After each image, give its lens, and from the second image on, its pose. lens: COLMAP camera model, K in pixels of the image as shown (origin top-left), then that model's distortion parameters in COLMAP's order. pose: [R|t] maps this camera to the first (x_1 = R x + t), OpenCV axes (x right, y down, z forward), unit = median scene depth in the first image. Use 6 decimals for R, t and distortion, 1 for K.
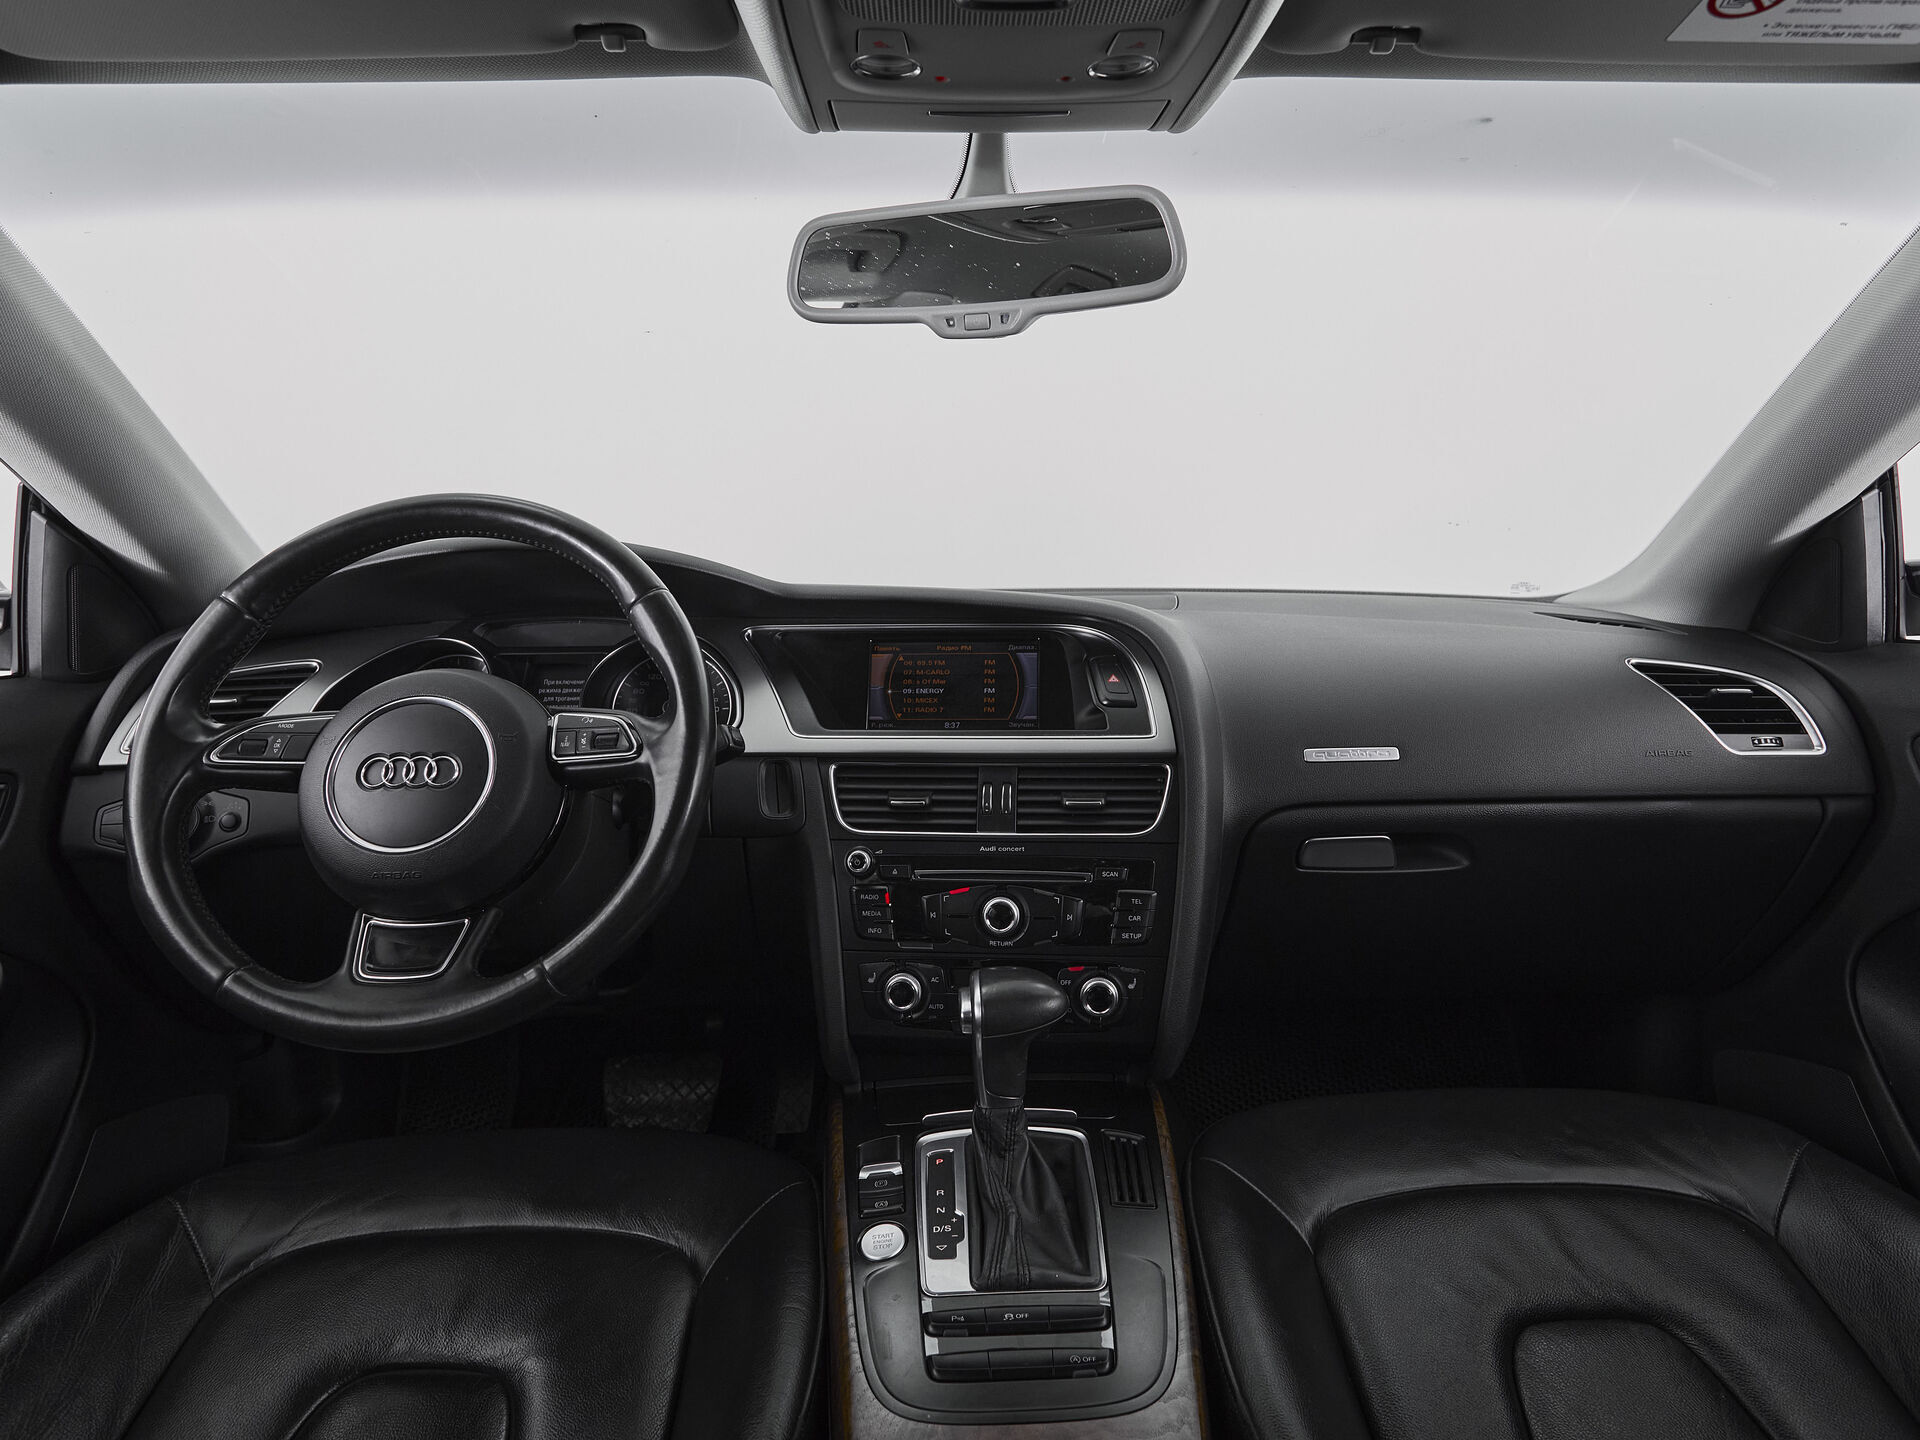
lens RADIAL K [[1112.8, 0, 964.3], [0, 1112.8, 657.6], [0, 0, 1]] dist [-0.007015, 0.001804]
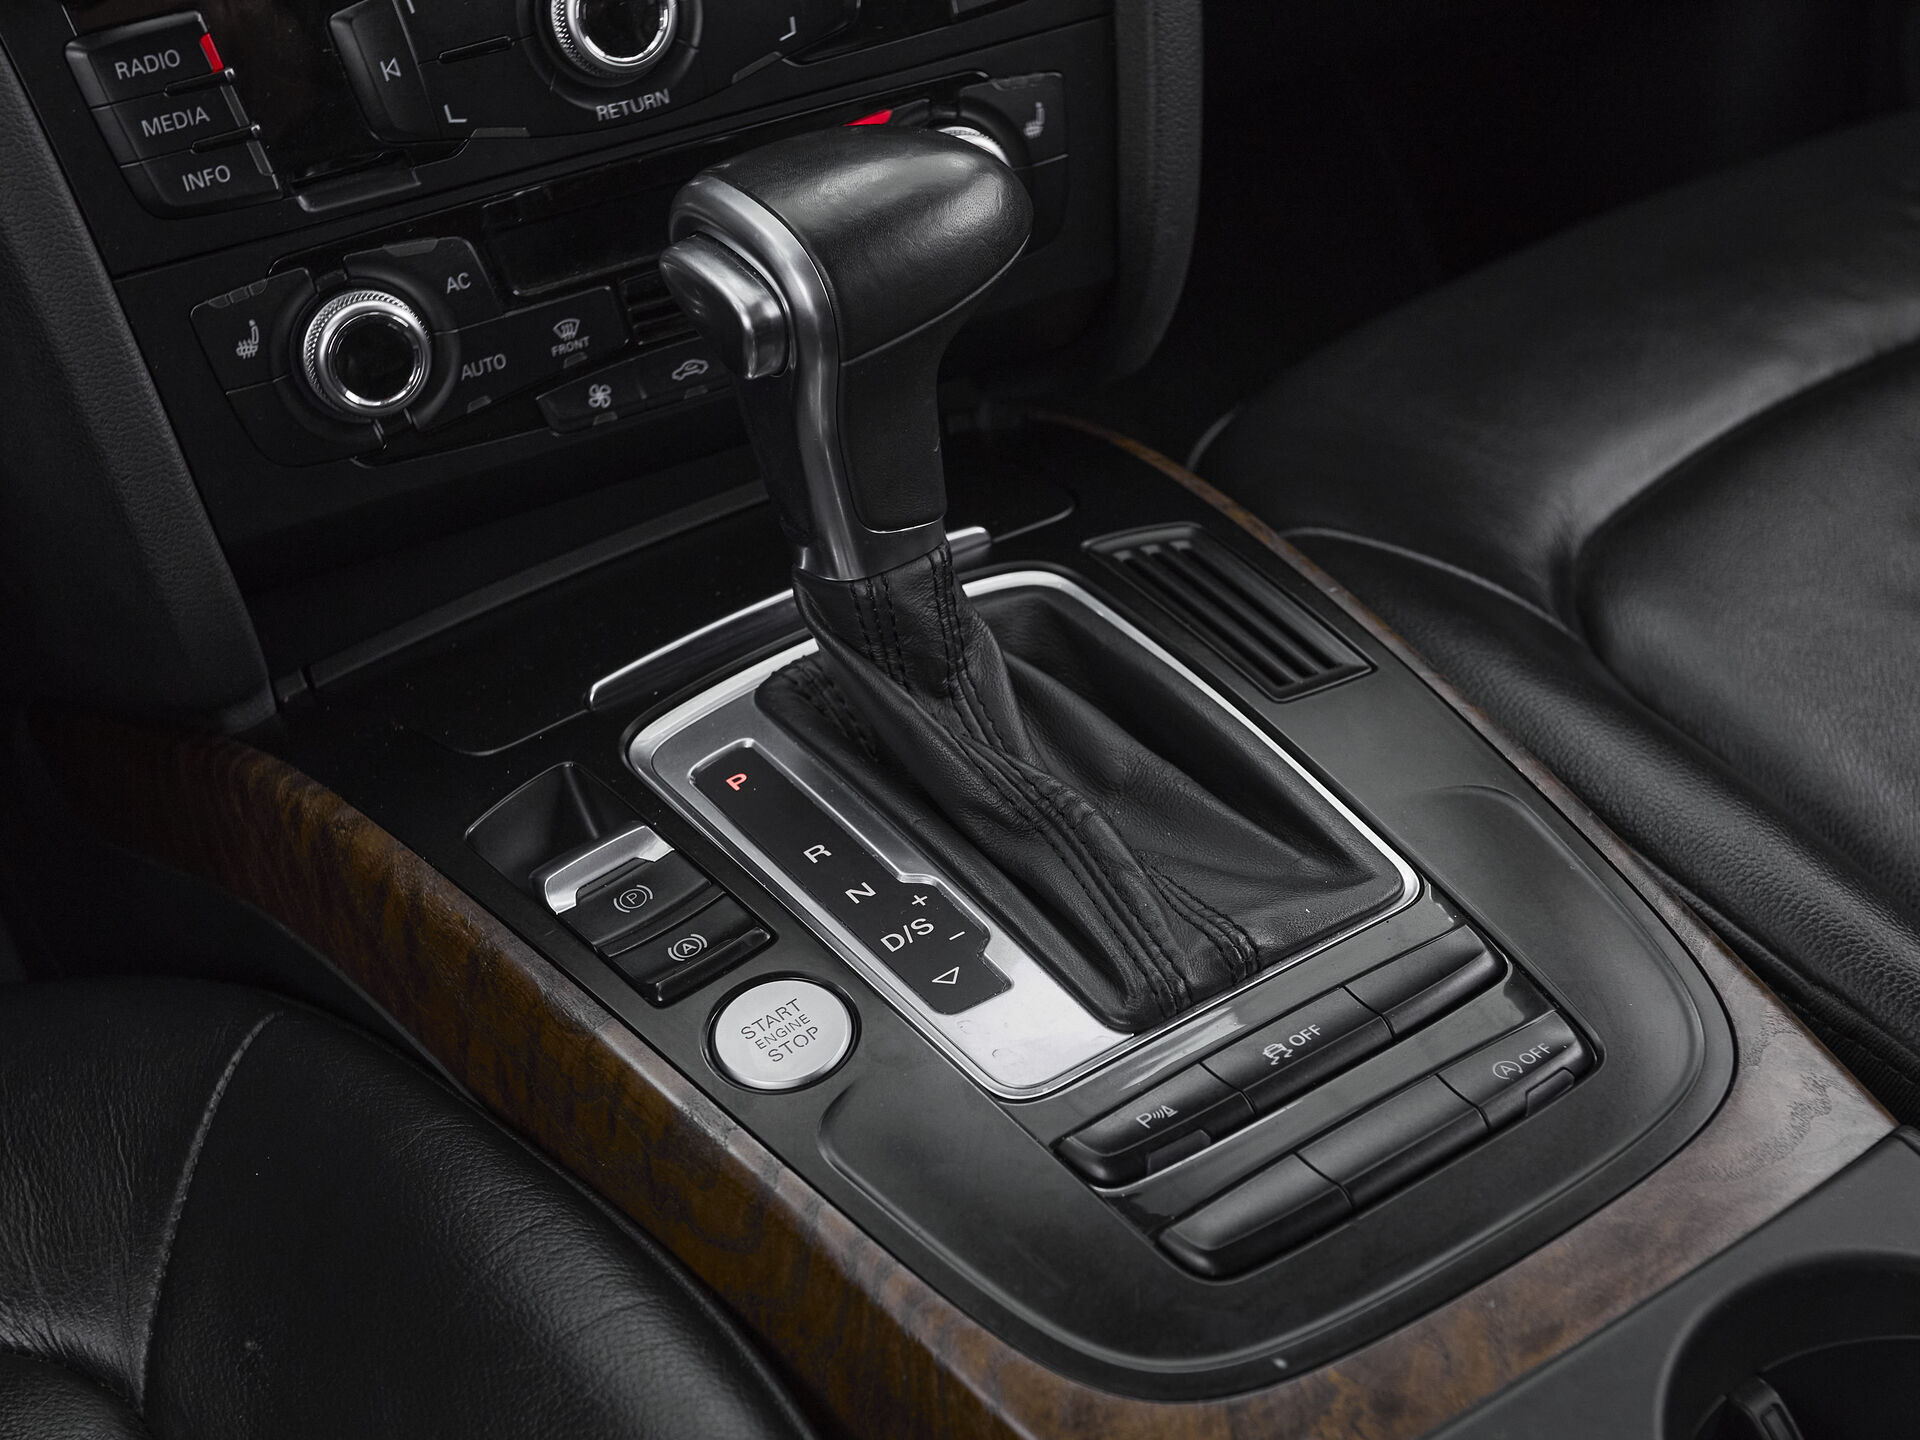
lens RADIAL K [[2790.0, 0, 931.1], [0, 2790.0, 841.2], [0, 0, 1]] dist [0.035260, 0.000000]
pose [[0.841345, -0.359172, 0.403899, -0.280421], [0.142263, 0.868078, 0.475607, 0.081777], [-0.521440, -0.342689, 0.781450, 0.299700]]
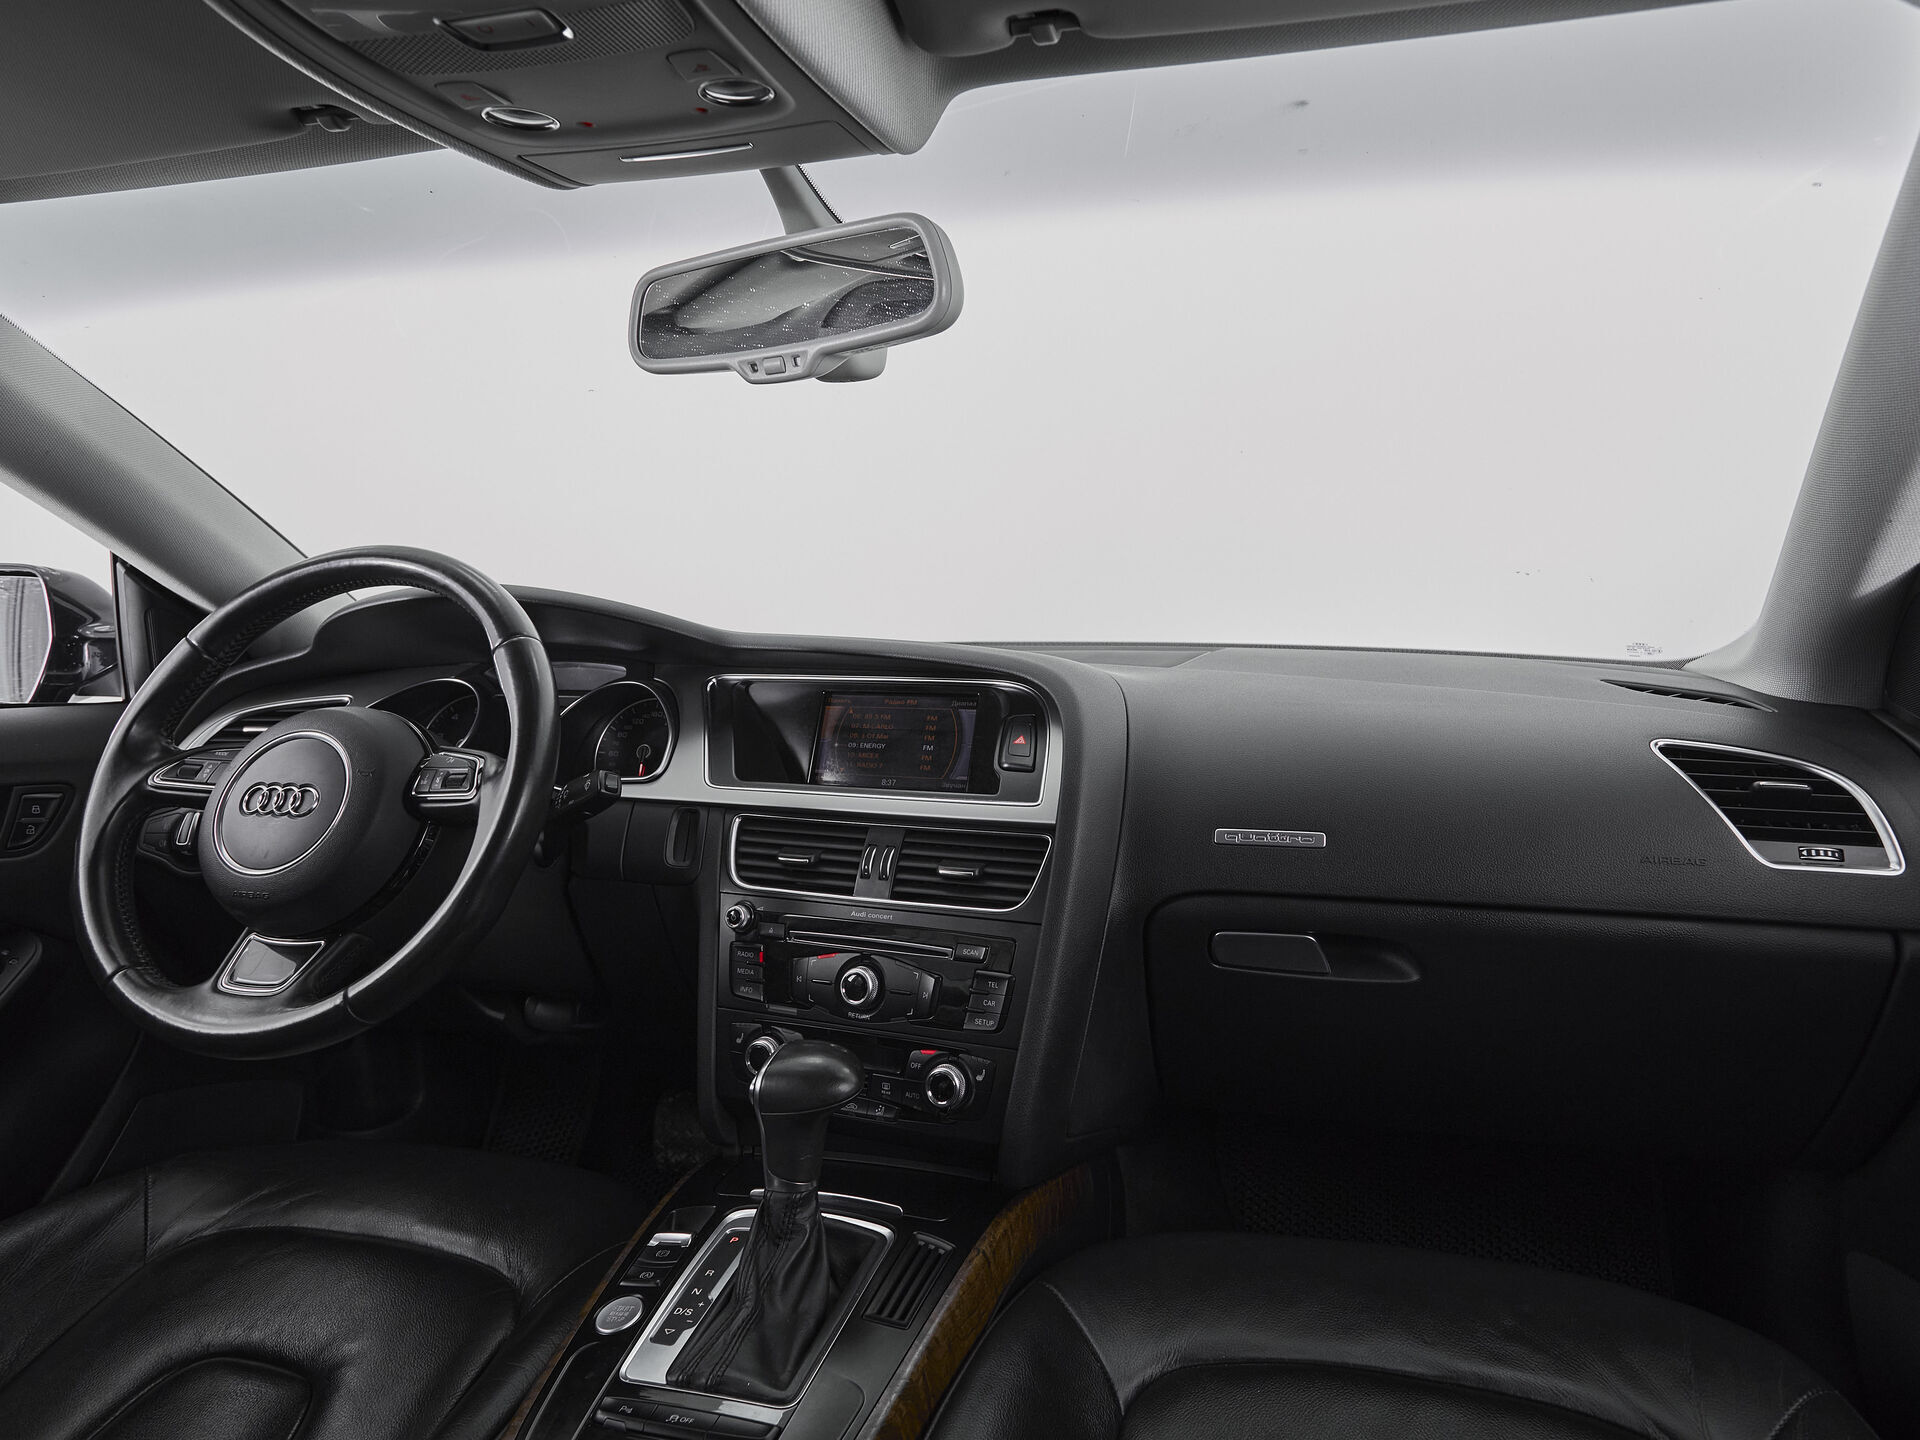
lens RADIAL K [[1112.8, 0, 1023.7], [0, 1112.8, 668.4], [0, 0, 1]] dist [-0.007015, 0.001804]
pose [[0.965593, 0.021361, -0.259181, 0.411715], [-0.030685, 0.999017, -0.031981, -0.012354], [0.258243, 0.038834, 0.965299, 0.113231]]
